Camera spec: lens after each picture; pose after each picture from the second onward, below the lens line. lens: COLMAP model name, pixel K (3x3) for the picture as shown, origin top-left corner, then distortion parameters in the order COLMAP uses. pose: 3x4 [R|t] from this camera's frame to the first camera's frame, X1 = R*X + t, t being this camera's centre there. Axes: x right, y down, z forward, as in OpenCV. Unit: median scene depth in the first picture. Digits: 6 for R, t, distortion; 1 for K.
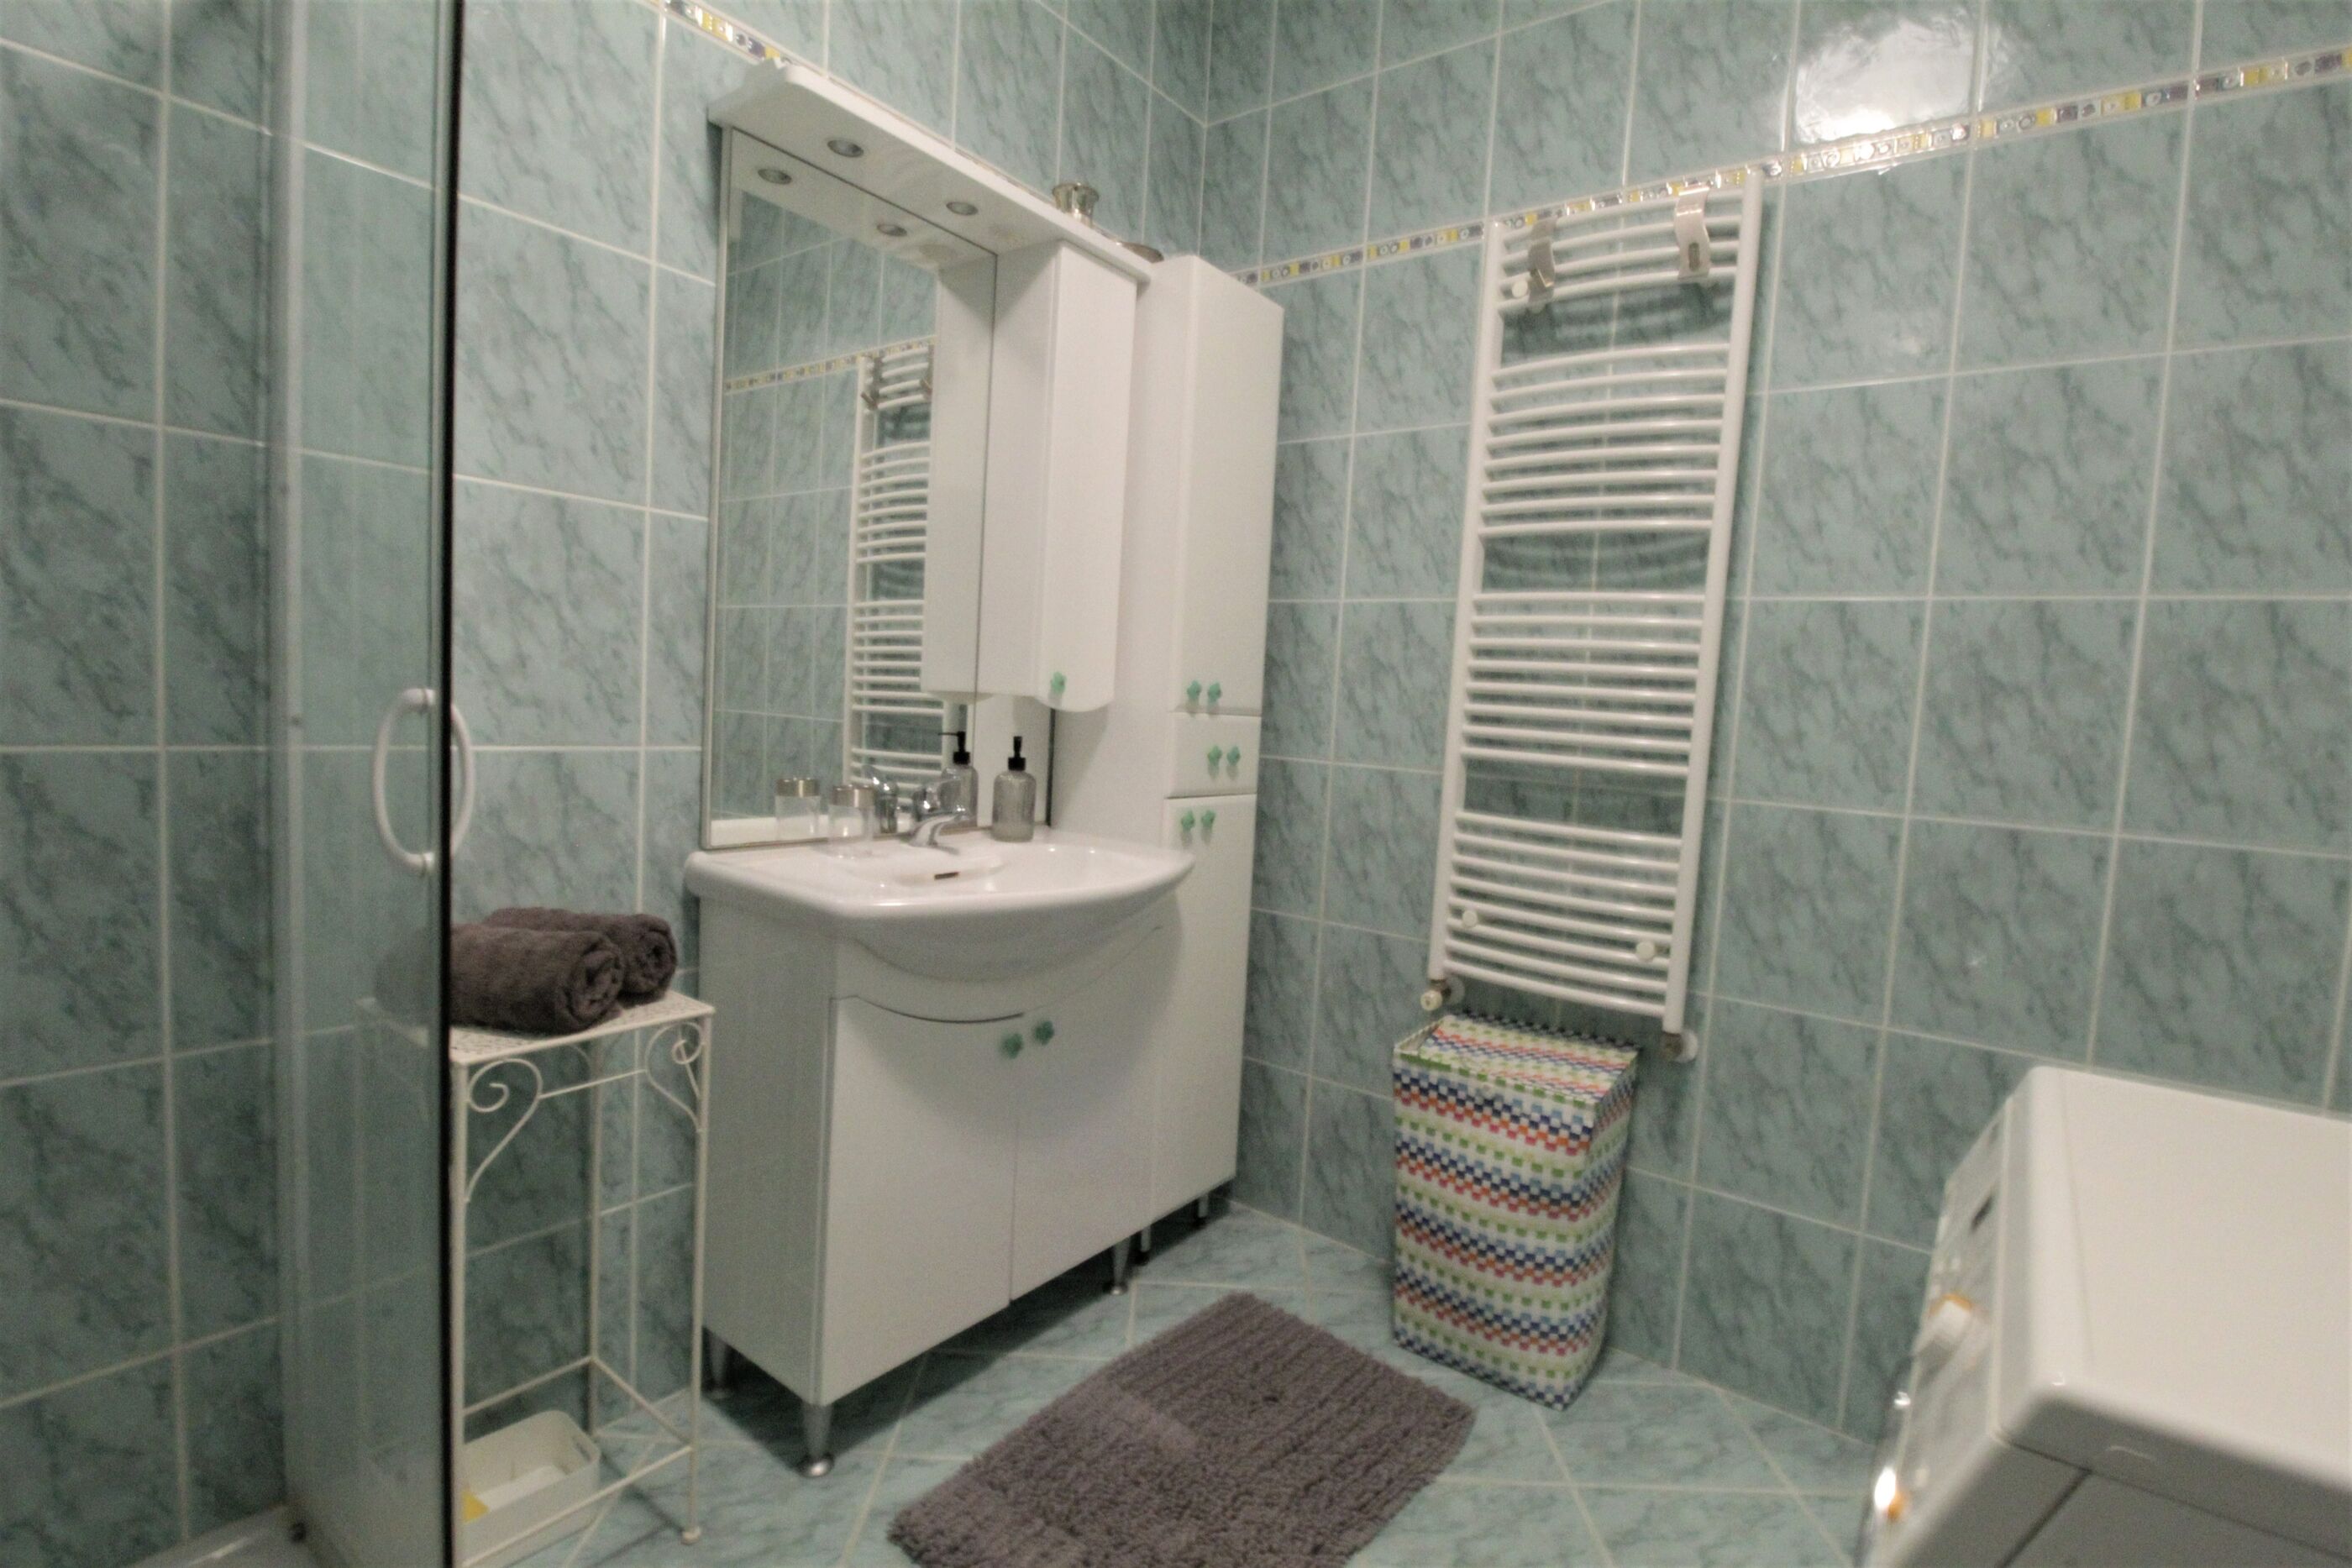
lens RADIAL K [[1097.2, 0, 1212.4], [0, 1097.2, 780.8], [0, 0, 1]] dist [-0.001601, -0.012703]
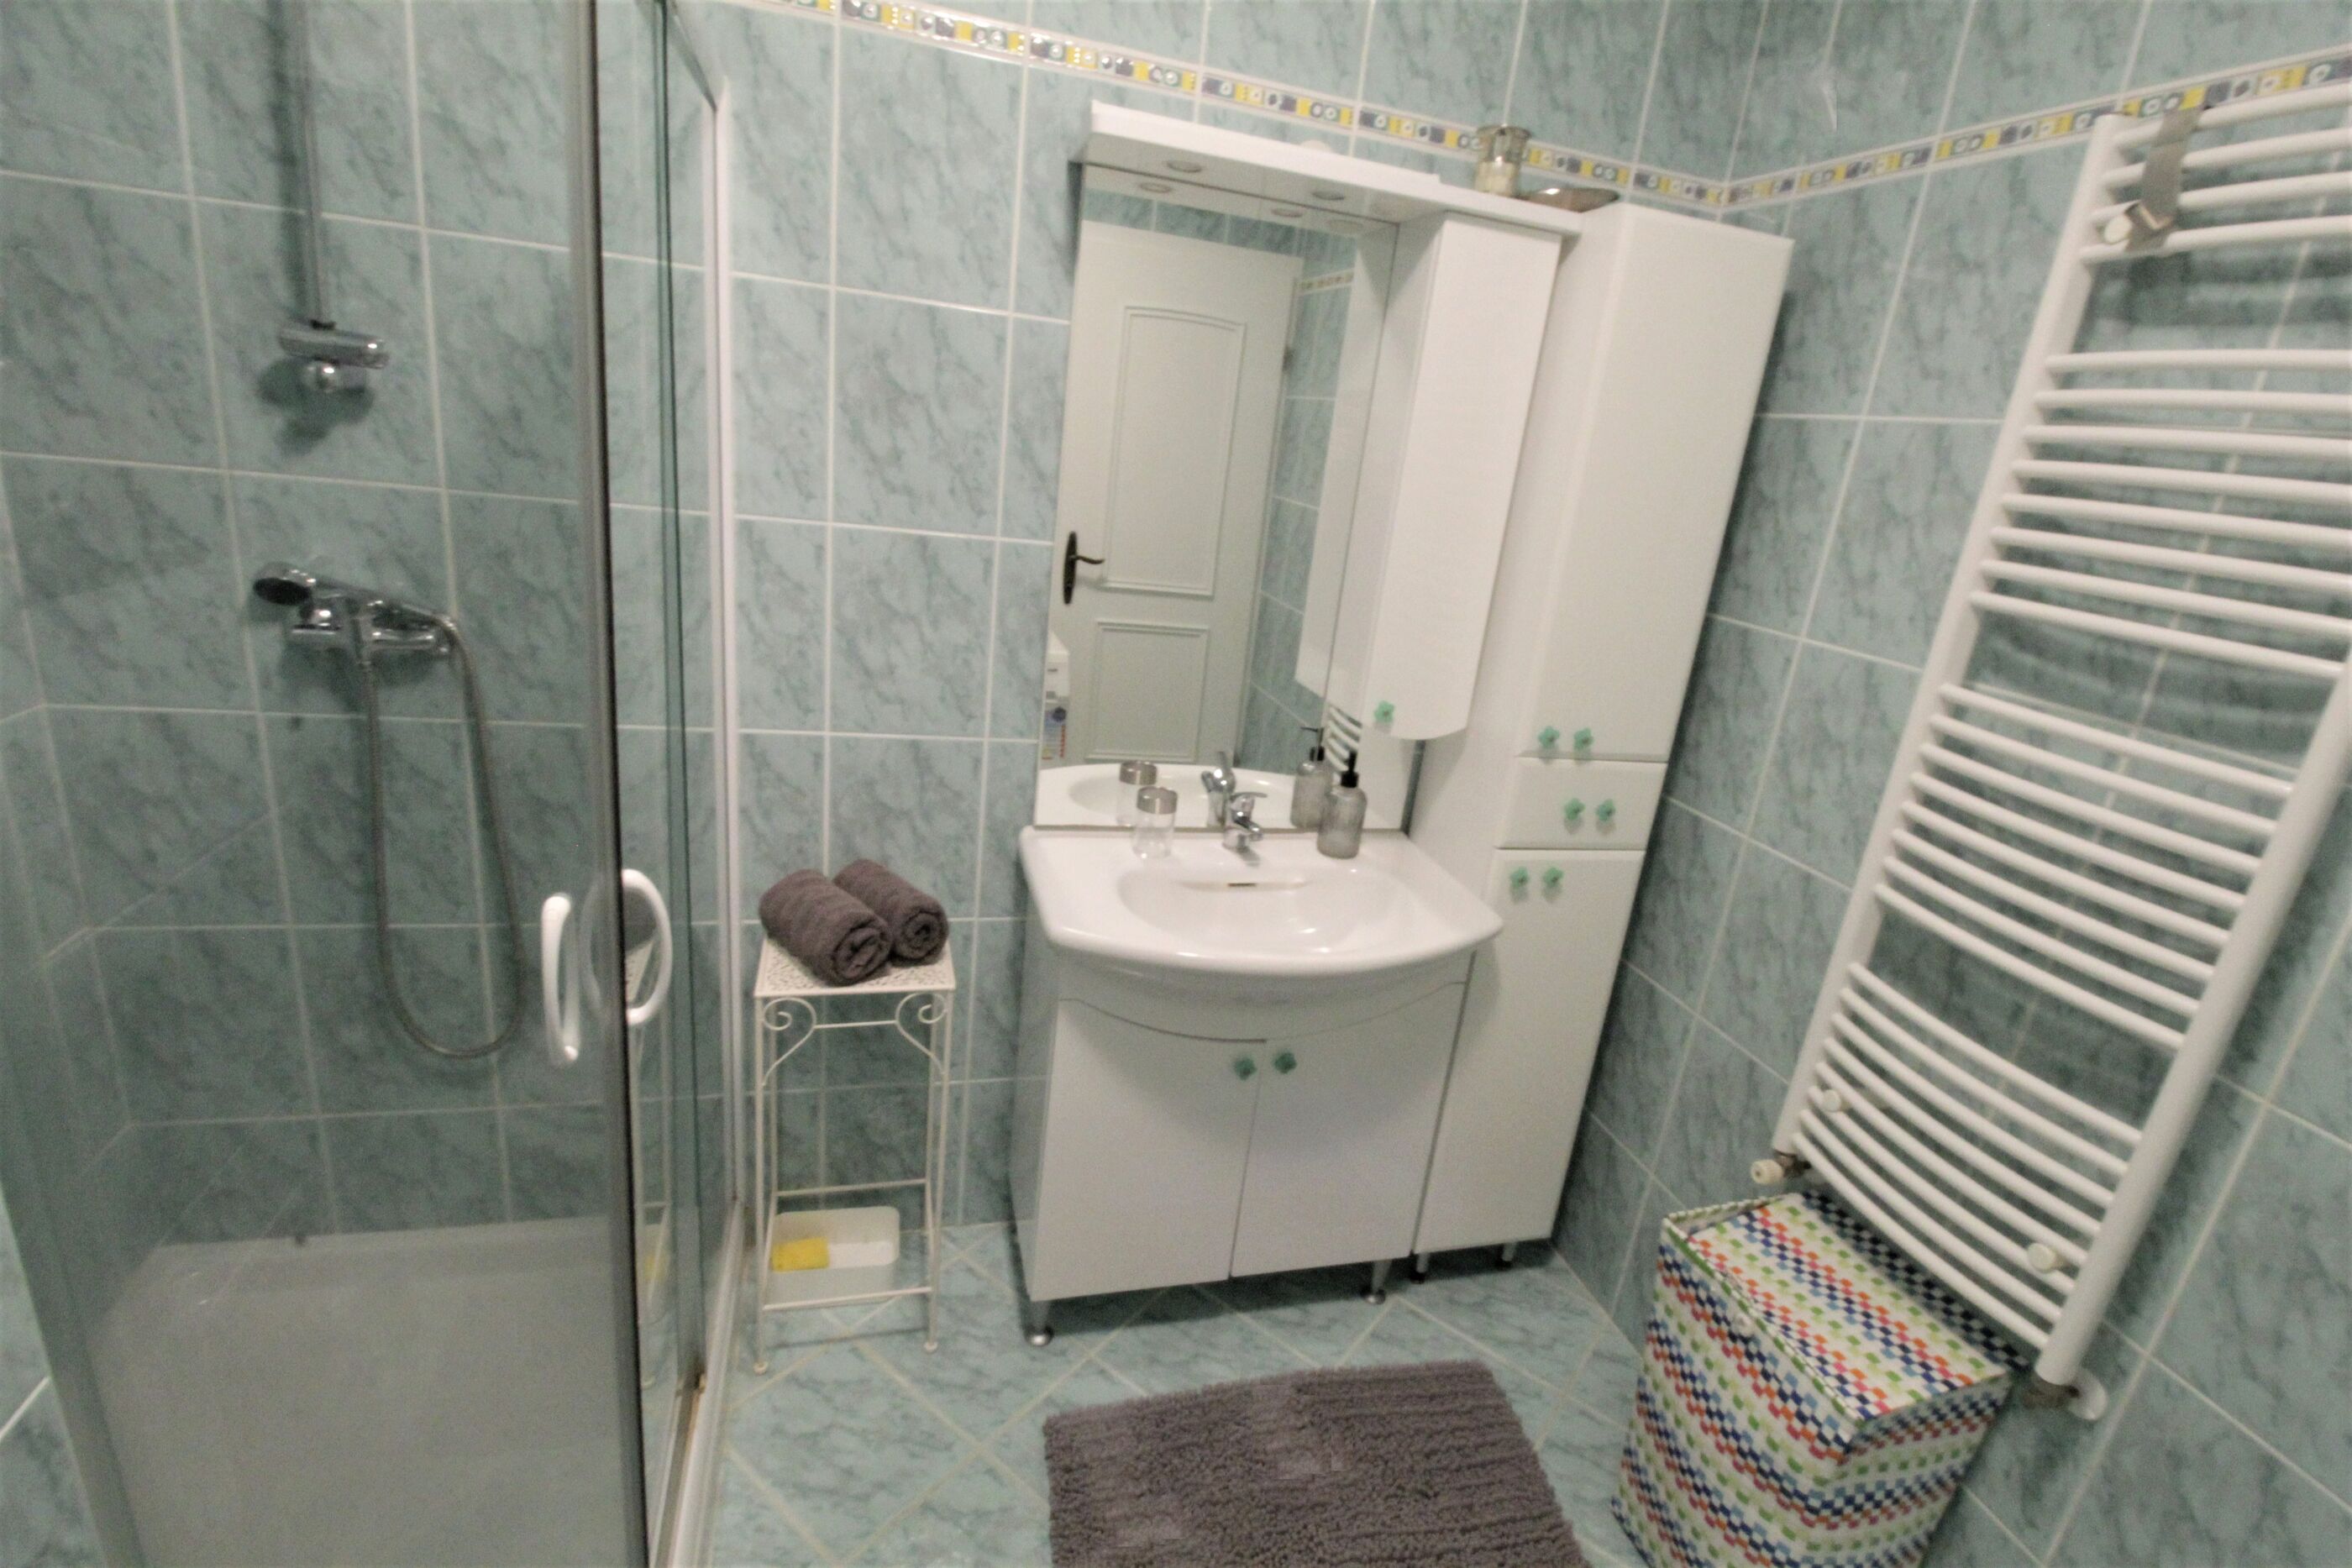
lens RADIAL K [[1097.2, 0, 1205.1], [0, 1097.2, 782.4], [0, 0, 1]] dist [-0.001601, -0.012703]
pose [[0.790030, 0.215014, -0.574127, 0.315116], [-0.114908, 0.971818, 0.205831, -0.223639], [0.602203, -0.096641, 0.792472, 0.168929]]
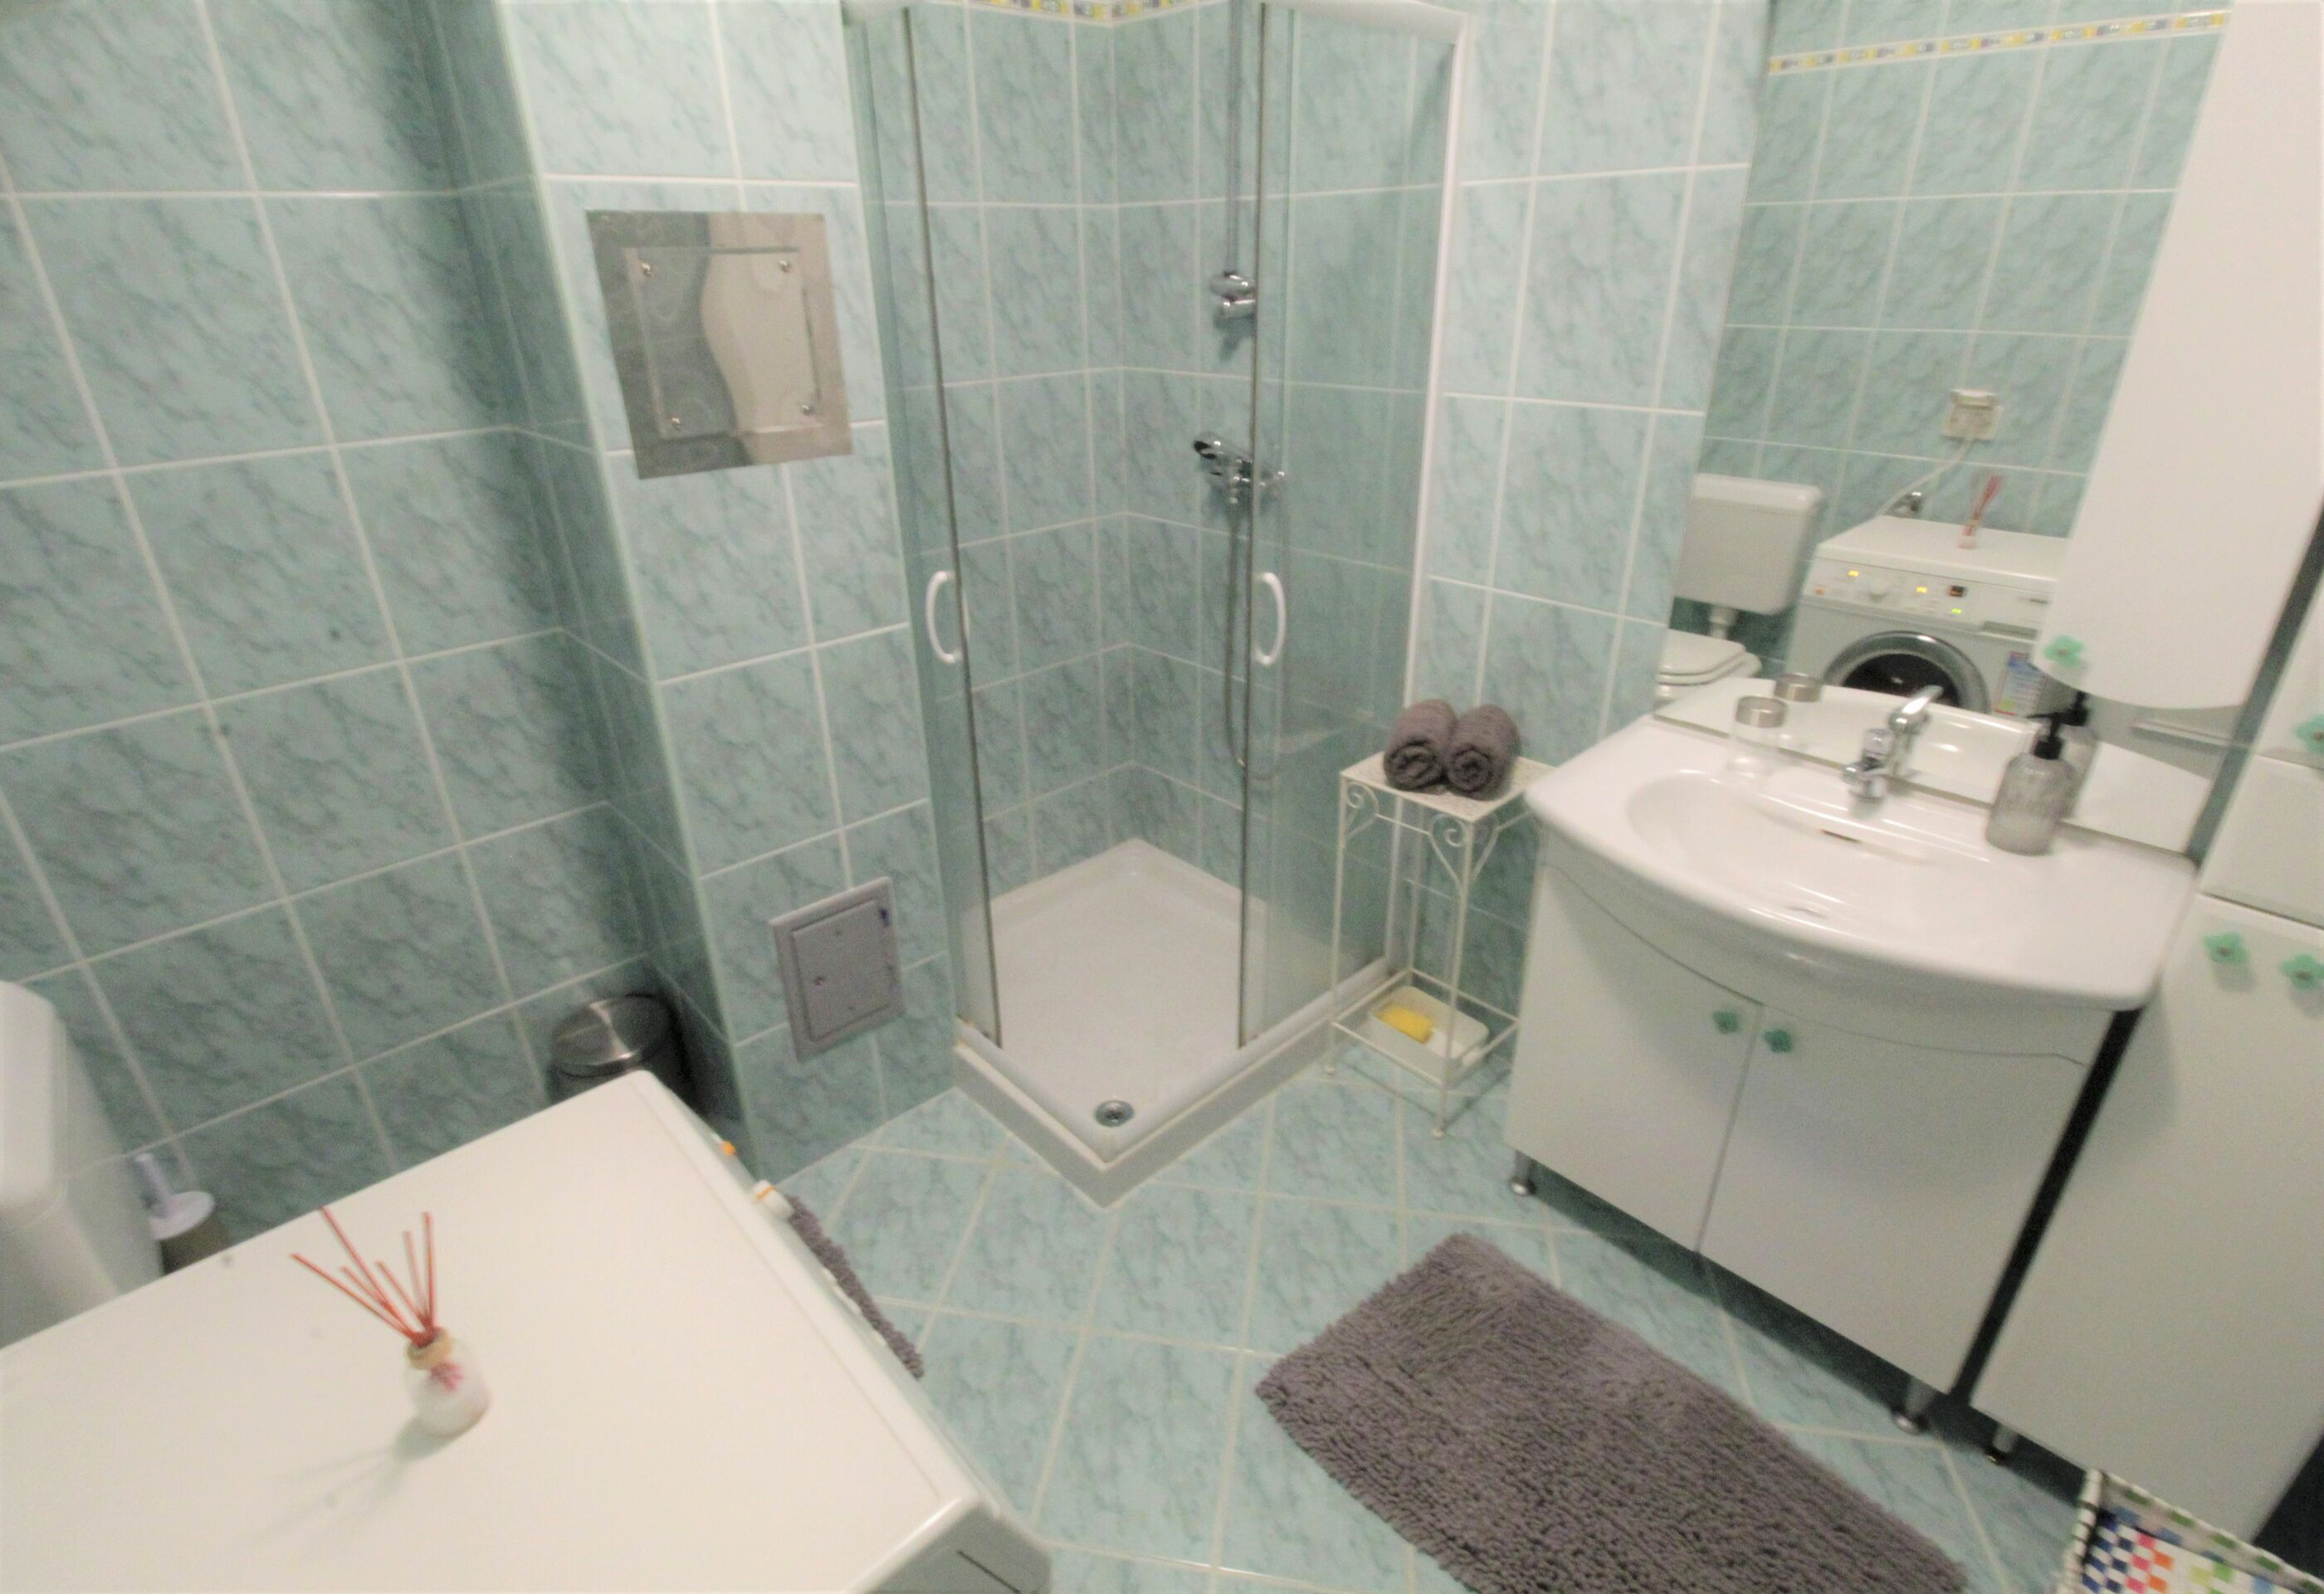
lens RADIAL K [[1095.3, 0, 1181.0], [0, 1095.3, 789.7], [0, 0, 1]] dist [-0.005419, -0.010422]
pose [[-0.174281, 0.367762, -0.913442, 0.631954], [-0.074954, 0.919993, 0.384701, -0.243792], [0.981839, 0.135512, -0.132772, 0.619786]]
